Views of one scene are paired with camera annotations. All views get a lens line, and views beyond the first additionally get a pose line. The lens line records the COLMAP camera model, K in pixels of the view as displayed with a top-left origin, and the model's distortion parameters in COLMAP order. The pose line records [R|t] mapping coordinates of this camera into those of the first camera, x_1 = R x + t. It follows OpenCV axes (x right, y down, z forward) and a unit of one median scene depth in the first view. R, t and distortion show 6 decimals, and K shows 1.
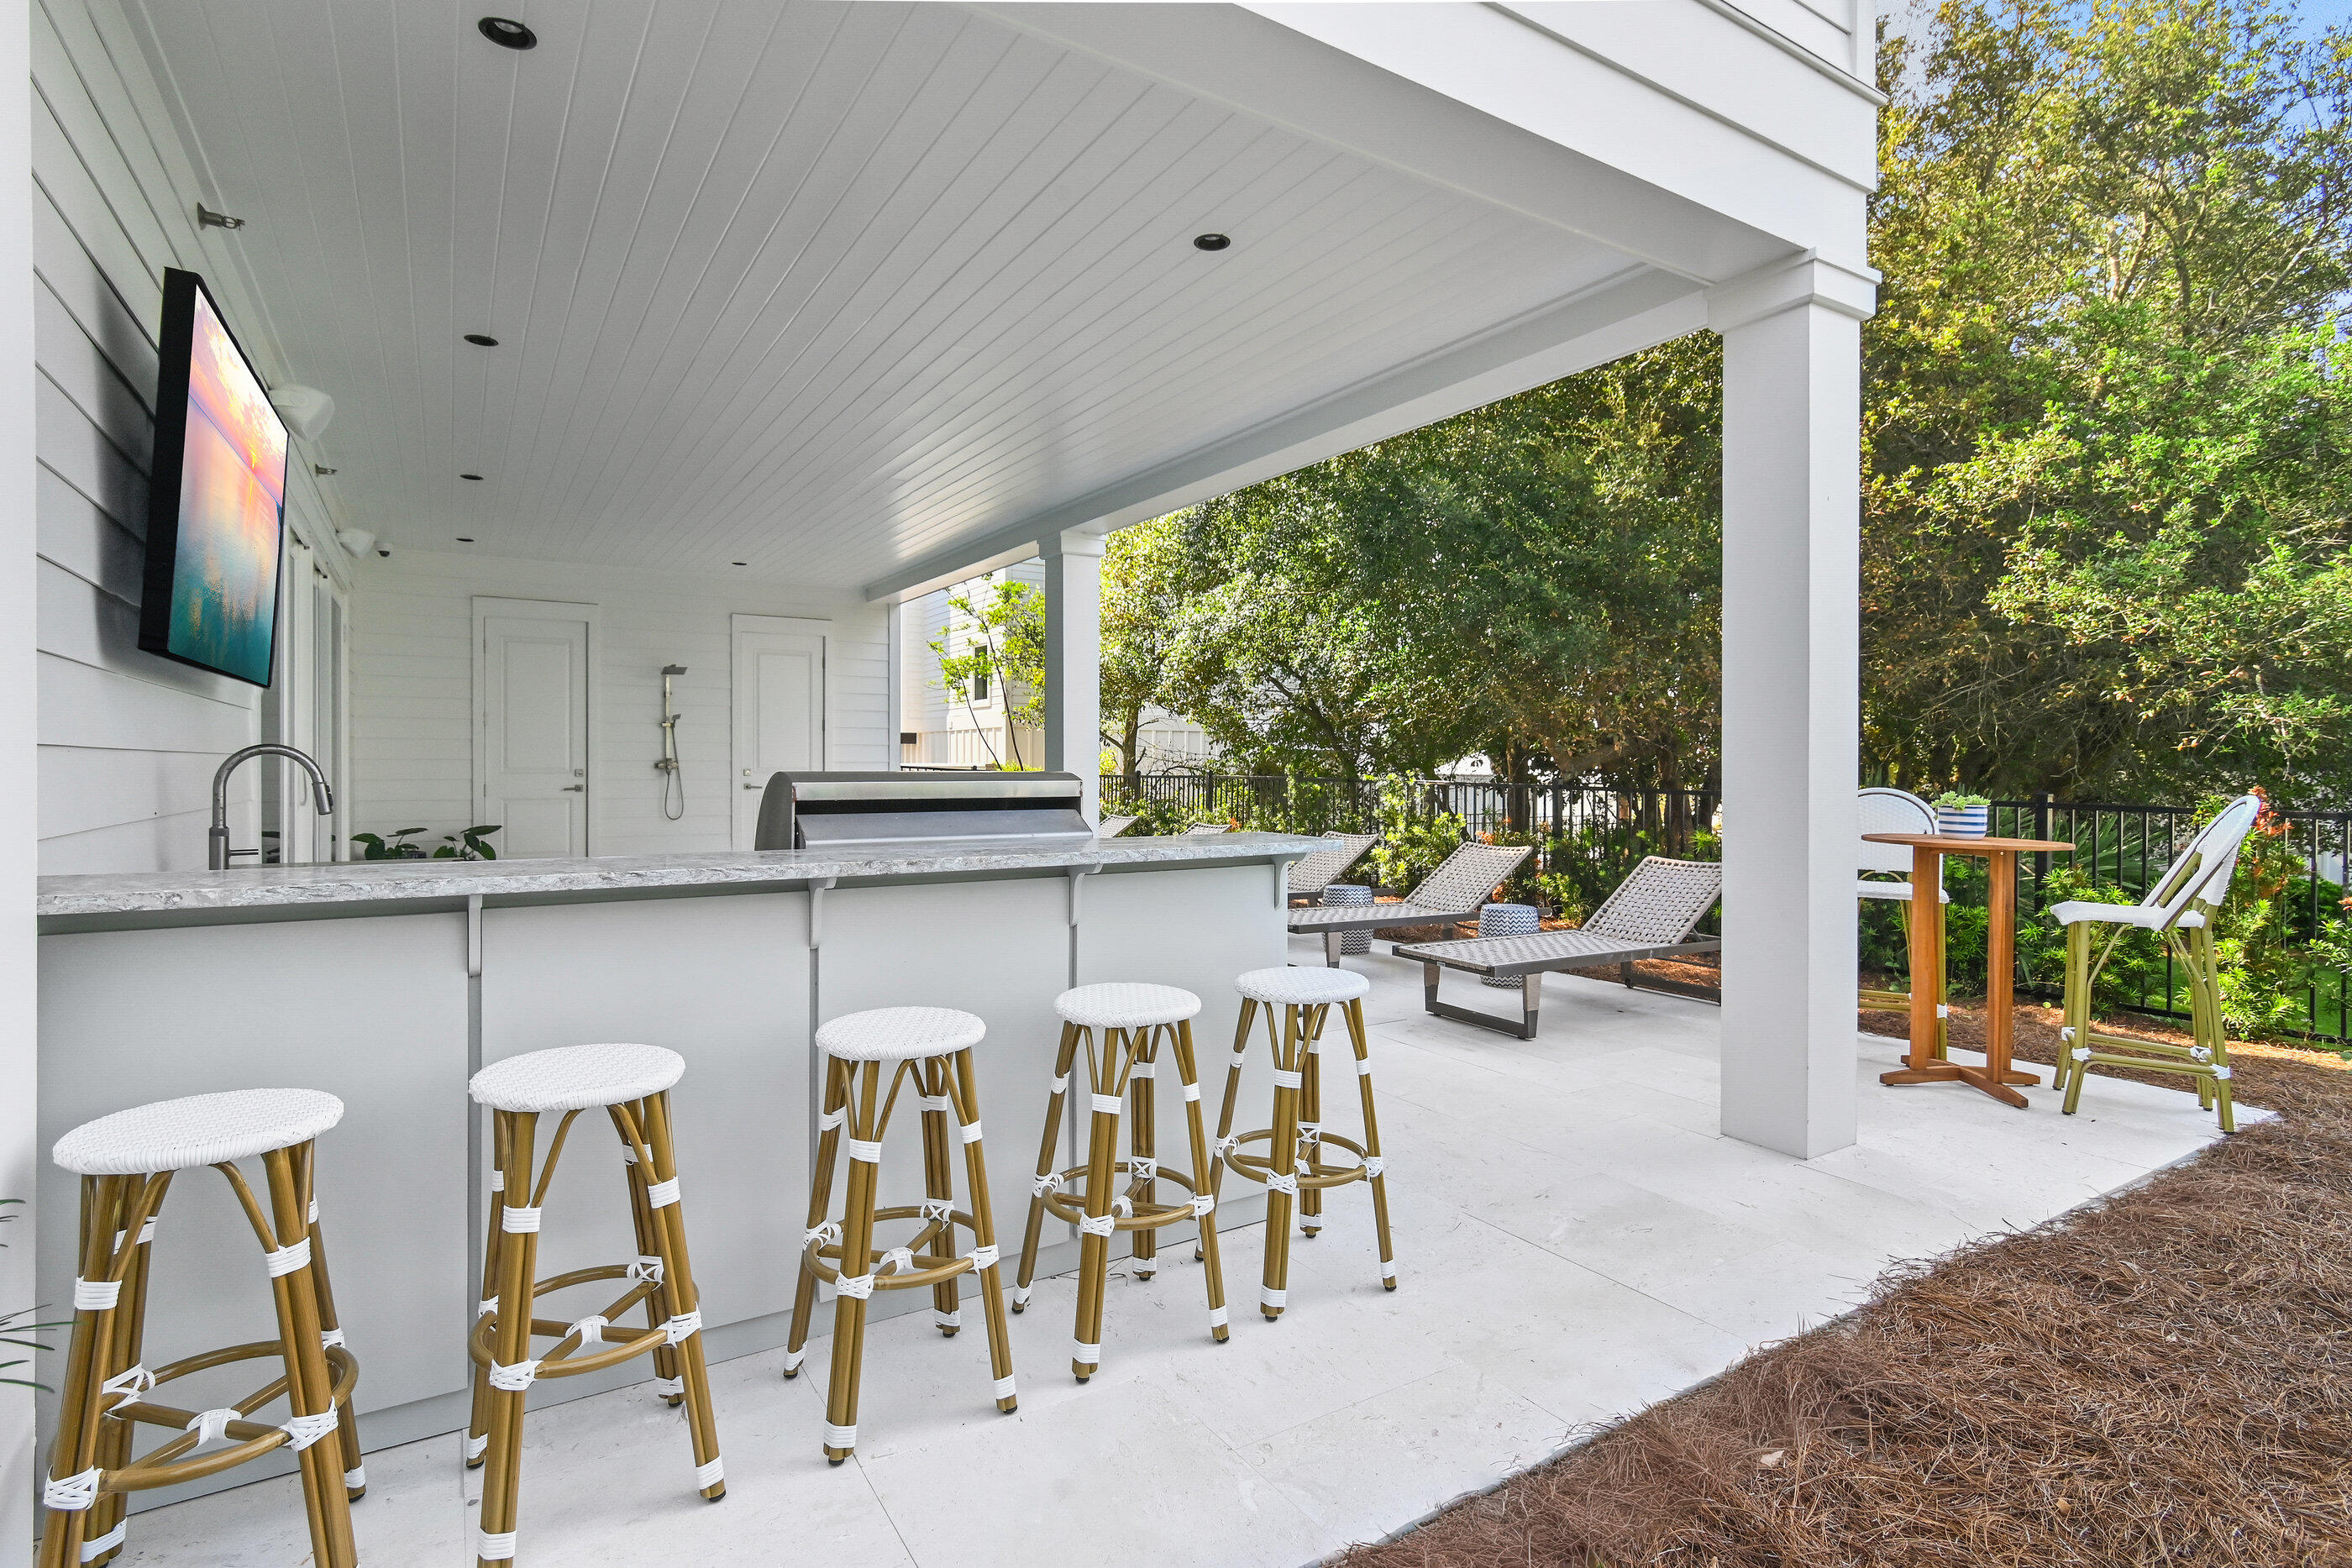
lens RADIAL K [[1169.6, 0, 1175.4], [0, 1169.6, 765.2], [0, 0, 1]] dist [-0.013976, -0.000689]
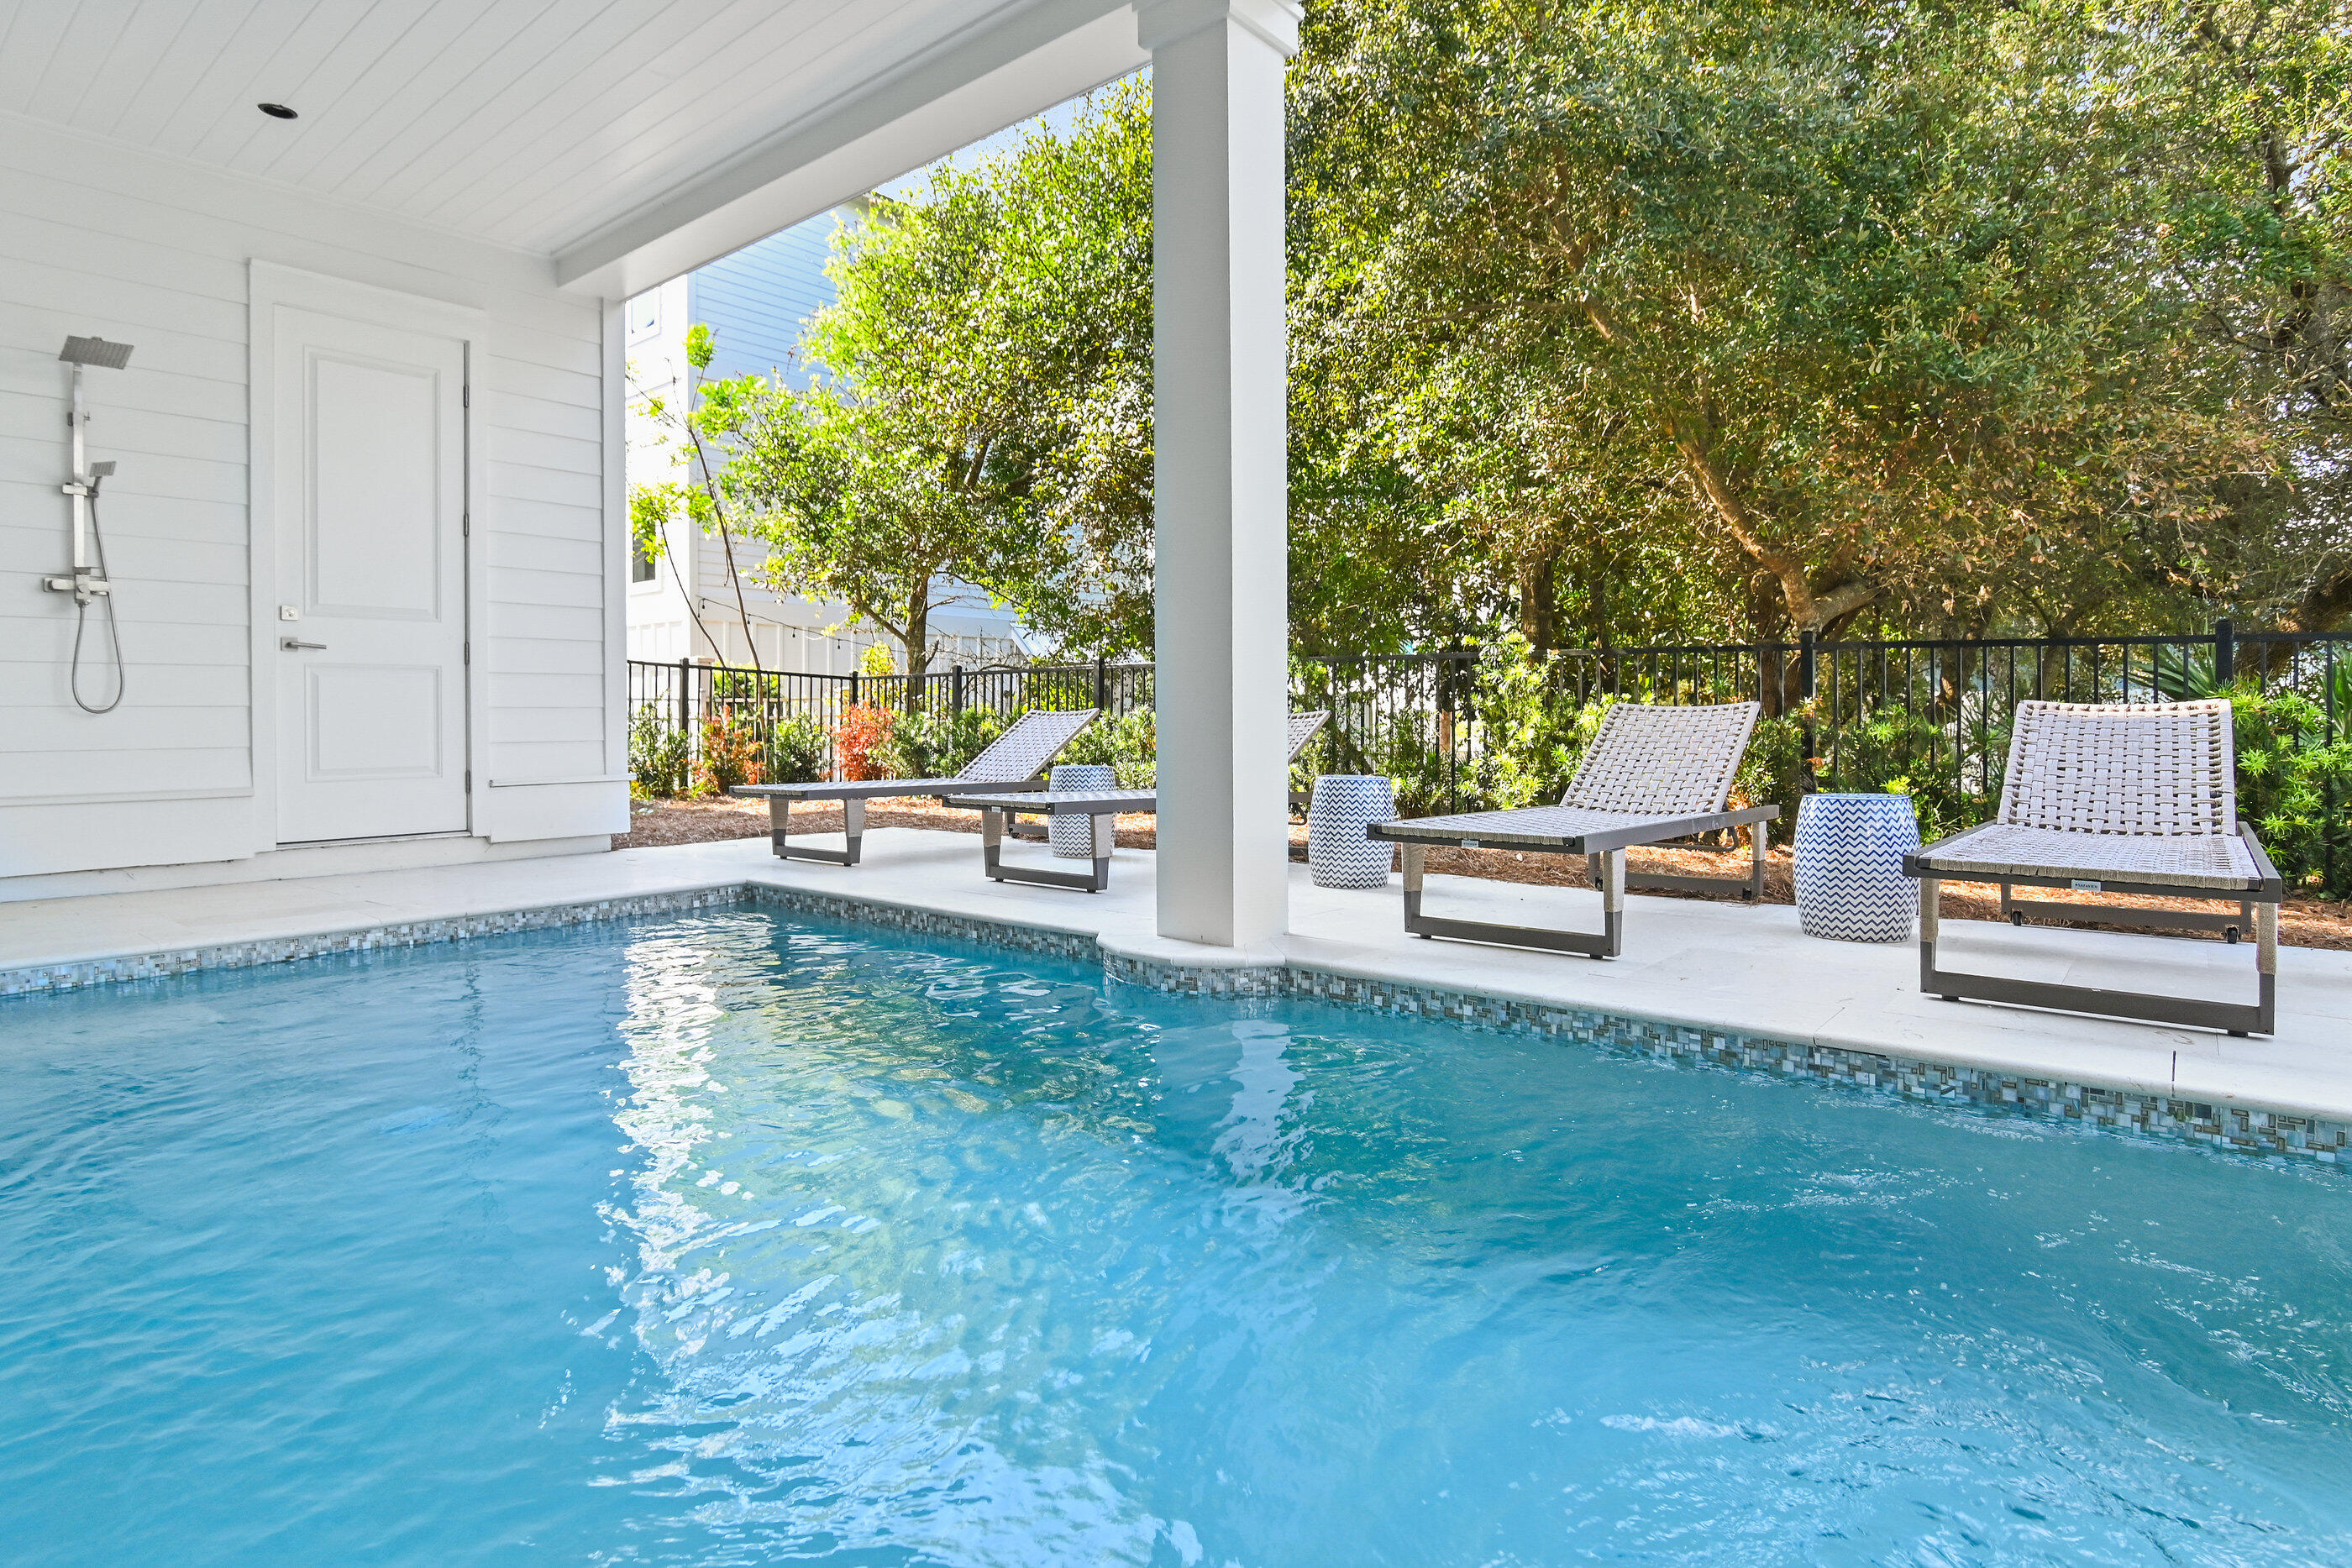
lens RADIAL K [[1236.3, 0, 1149.1], [0, 1236.3, 726.4], [0, 0, 1]] dist [-0.017773, -0.001136]
pose [[0.957469, -0.007397, 0.288441, -0.146859], [0.005613, 0.999960, 0.007011, 0.039219], [-0.288482, -0.005094, 0.957472, 0.356330]]
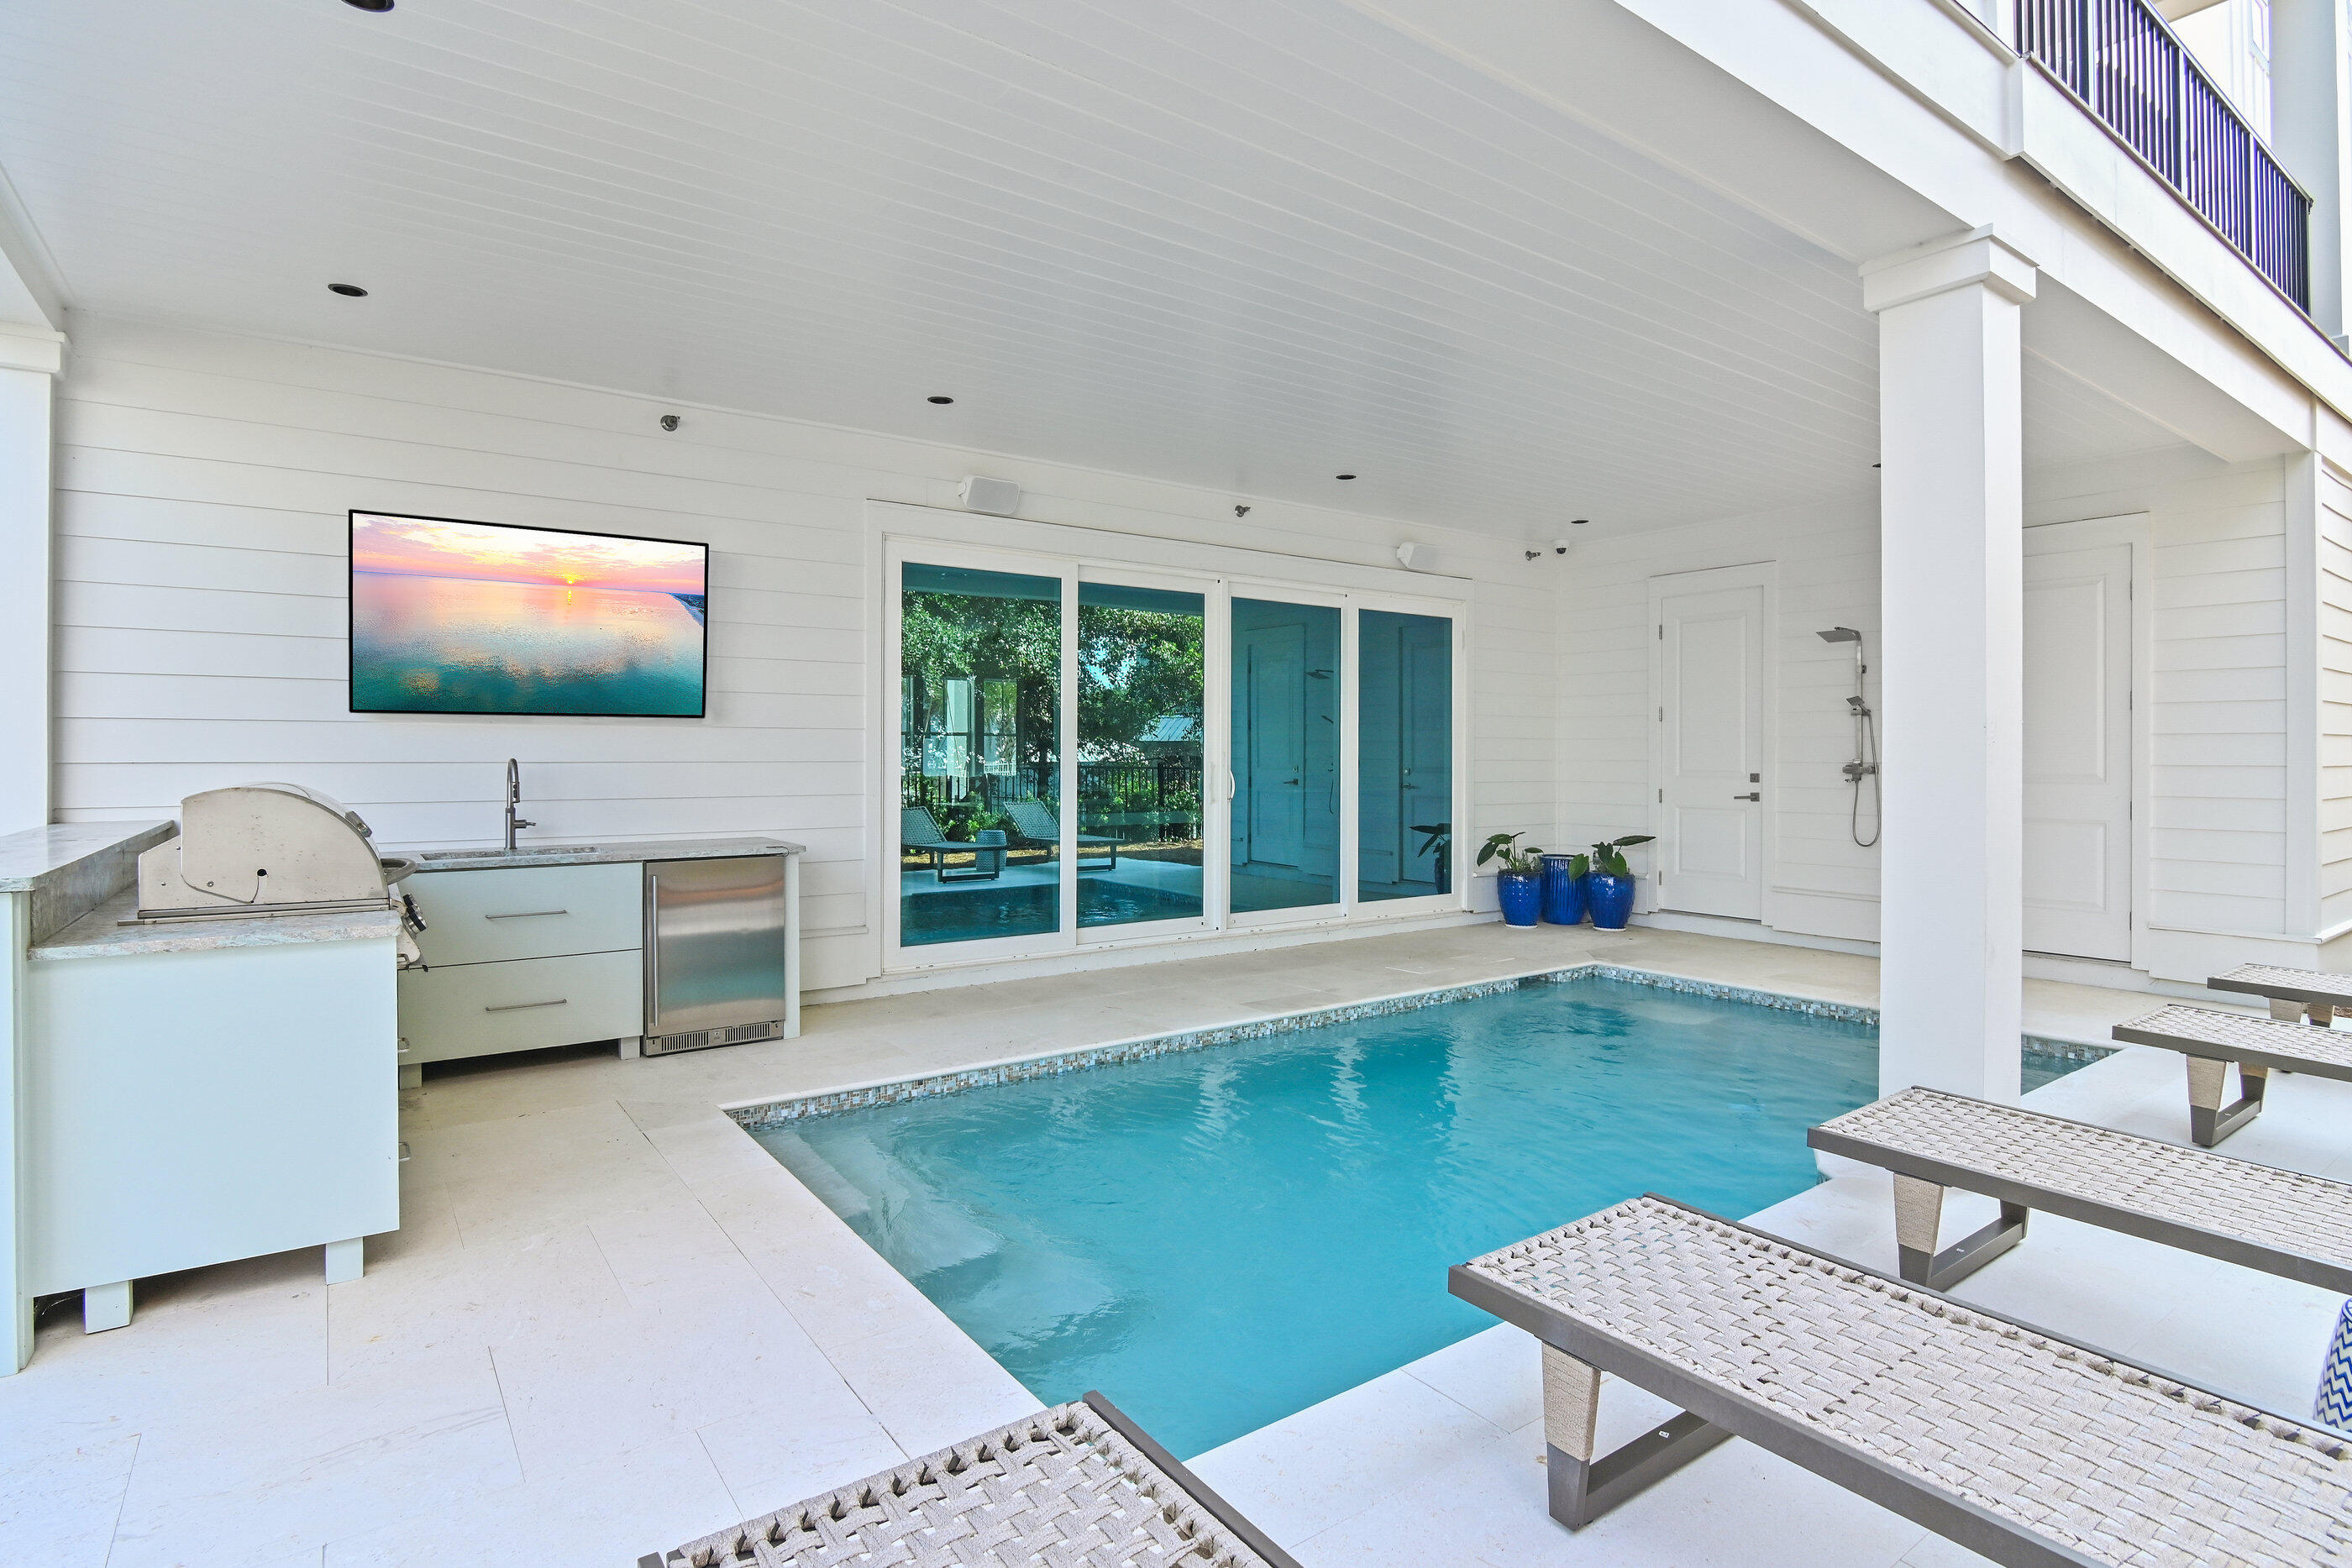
lens RADIAL K [[1169.6, 0, 1175.4], [0, 1169.6, 765.2], [0, 0, 1]] dist [-0.013976, -0.000689]
pose [[0.057901, 0.006287, -0.998303, 0.189477], [-0.004124, 0.999973, 0.006058, -0.003644], [0.998314, 0.003766, 0.057925, 0.419480]]
